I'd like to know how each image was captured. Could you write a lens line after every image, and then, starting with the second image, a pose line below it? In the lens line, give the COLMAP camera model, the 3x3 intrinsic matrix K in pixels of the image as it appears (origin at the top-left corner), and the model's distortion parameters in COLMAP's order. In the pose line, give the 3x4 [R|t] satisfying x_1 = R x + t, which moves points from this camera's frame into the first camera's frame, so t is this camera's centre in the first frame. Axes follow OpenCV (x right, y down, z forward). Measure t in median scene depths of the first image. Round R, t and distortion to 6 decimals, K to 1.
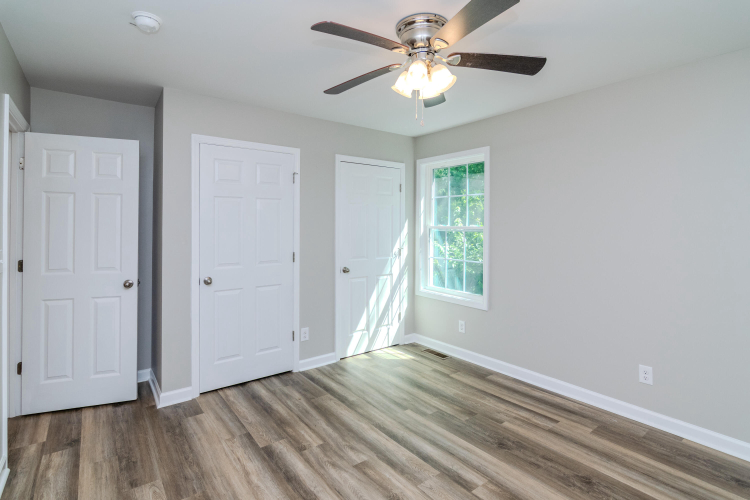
lens RADIAL K [[374.2, 0, 389.9], [0, 374.2, 224.9], [0, 0, 1]] dist [-0.006291, -0.000453]
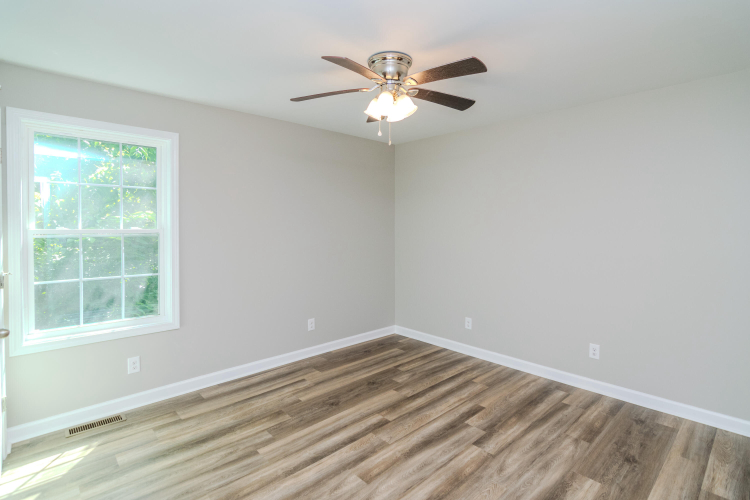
lens RADIAL K [[374.2, 0, 365.9], [0, 374.2, 242.9], [0, 0, 1]] dist [-0.006291, -0.000453]
pose [[-0.054475, -0.054084, 0.997049, -0.733523], [0.009752, 0.998456, 0.054693, -0.006329], [-0.998467, 0.012703, -0.053864, 0.769037]]
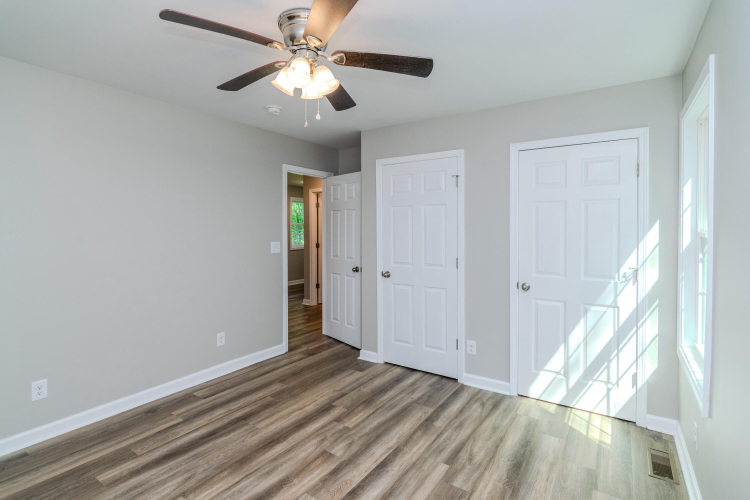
lens RADIAL K [[374.2, 0, 371.3], [0, 374.2, 234.7], [0, 0, 1]] dist [-0.006291, -0.000453]
pose [[0.298445, 0.006235, -0.954407, 0.708991], [-0.009565, 0.999948, 0.003542, 0.014772], [0.954379, 0.008072, 0.298489, 0.589206]]
